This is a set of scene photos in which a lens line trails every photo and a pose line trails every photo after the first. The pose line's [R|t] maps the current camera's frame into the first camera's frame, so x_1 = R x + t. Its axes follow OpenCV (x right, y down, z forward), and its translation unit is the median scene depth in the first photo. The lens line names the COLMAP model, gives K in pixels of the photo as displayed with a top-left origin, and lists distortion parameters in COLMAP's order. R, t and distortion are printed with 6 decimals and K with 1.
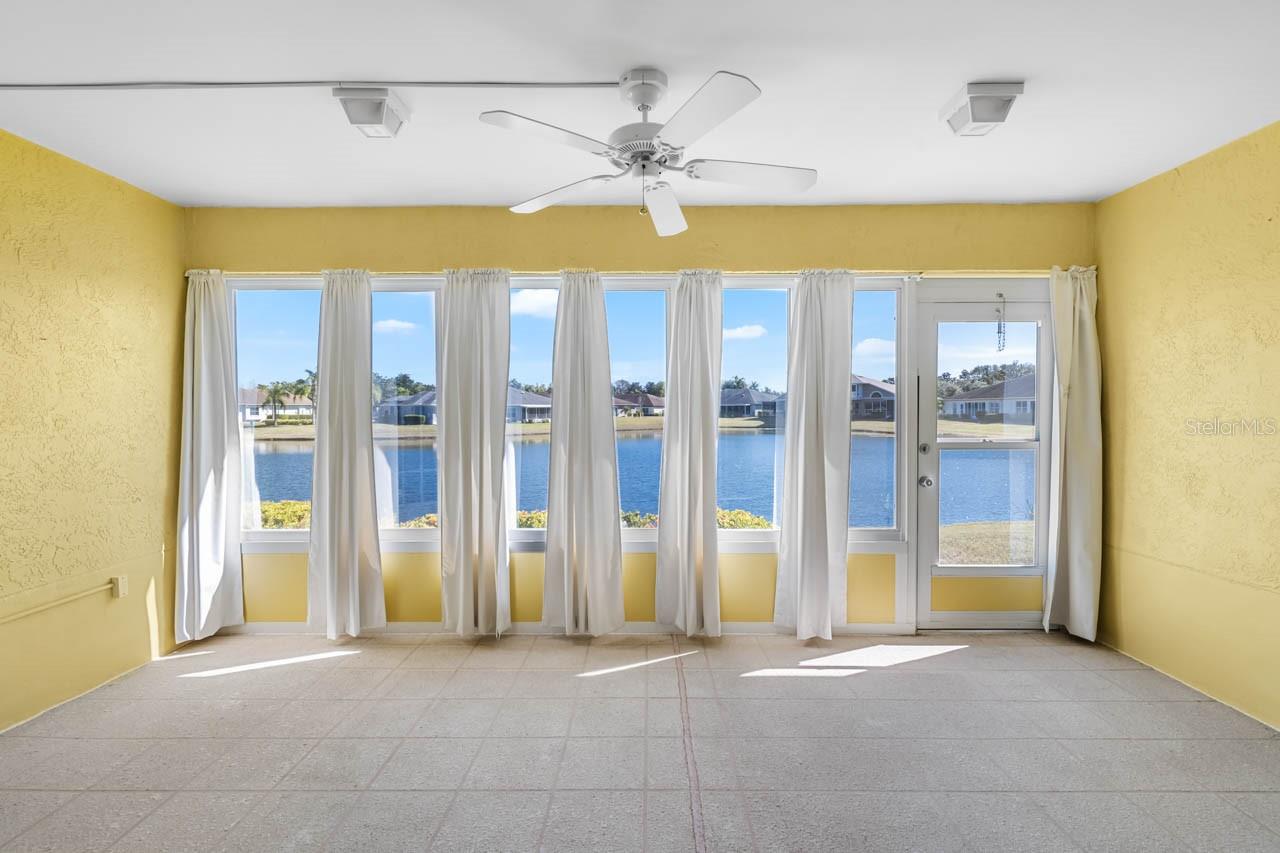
lens RADIAL K [[589.6, 0, 634.8], [0, 589.6, 422.0], [0, 0, 1]] dist [0.002407, 0.000187]
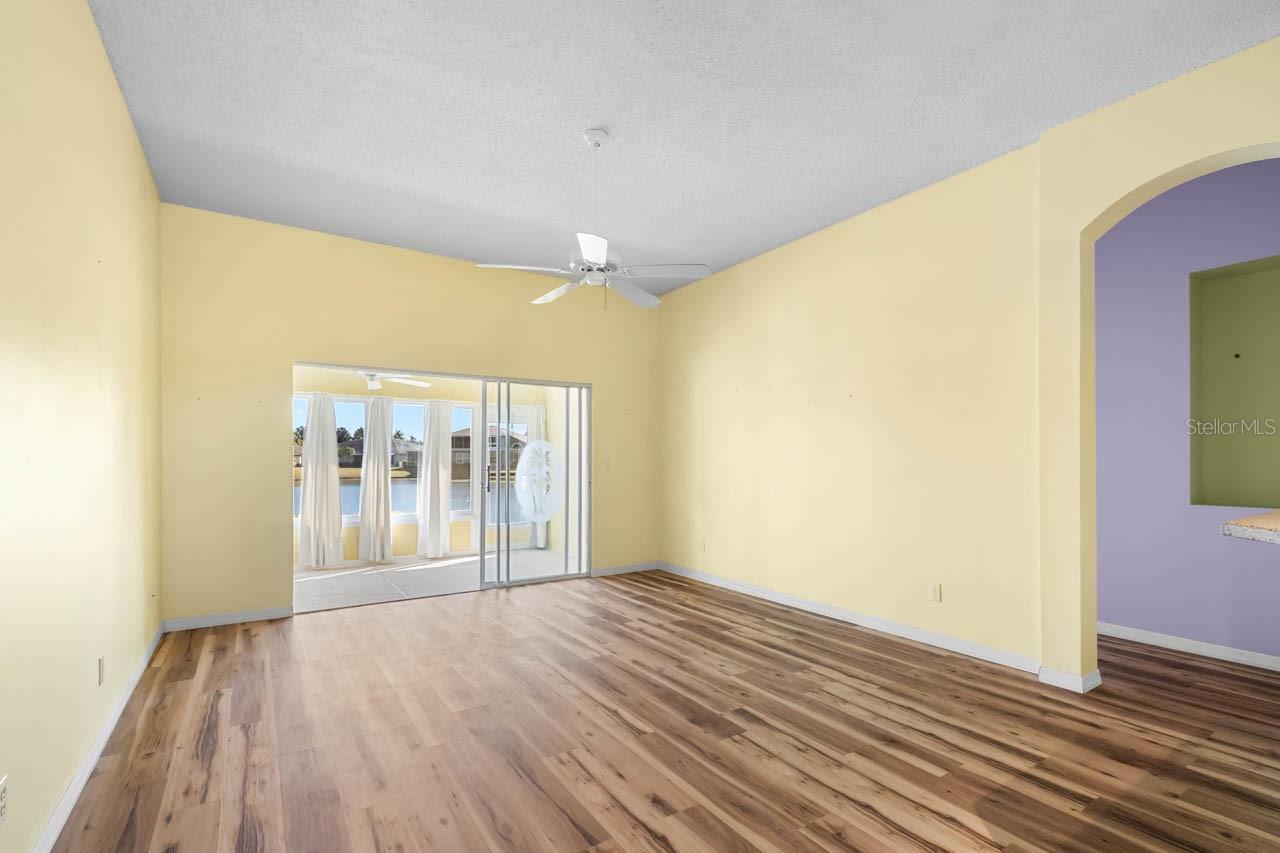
lens RADIAL K [[589.6, 0, 618.2], [0, 589.6, 460.6], [0, 0, 1]] dist [0.002407, 0.000187]
pose [[0.849424, 0.000567, 0.527710, -0.298828], [0.009779, 0.999811, -0.016815, 0.029480], [-0.527620, 0.019444, 0.849258, -1.319875]]
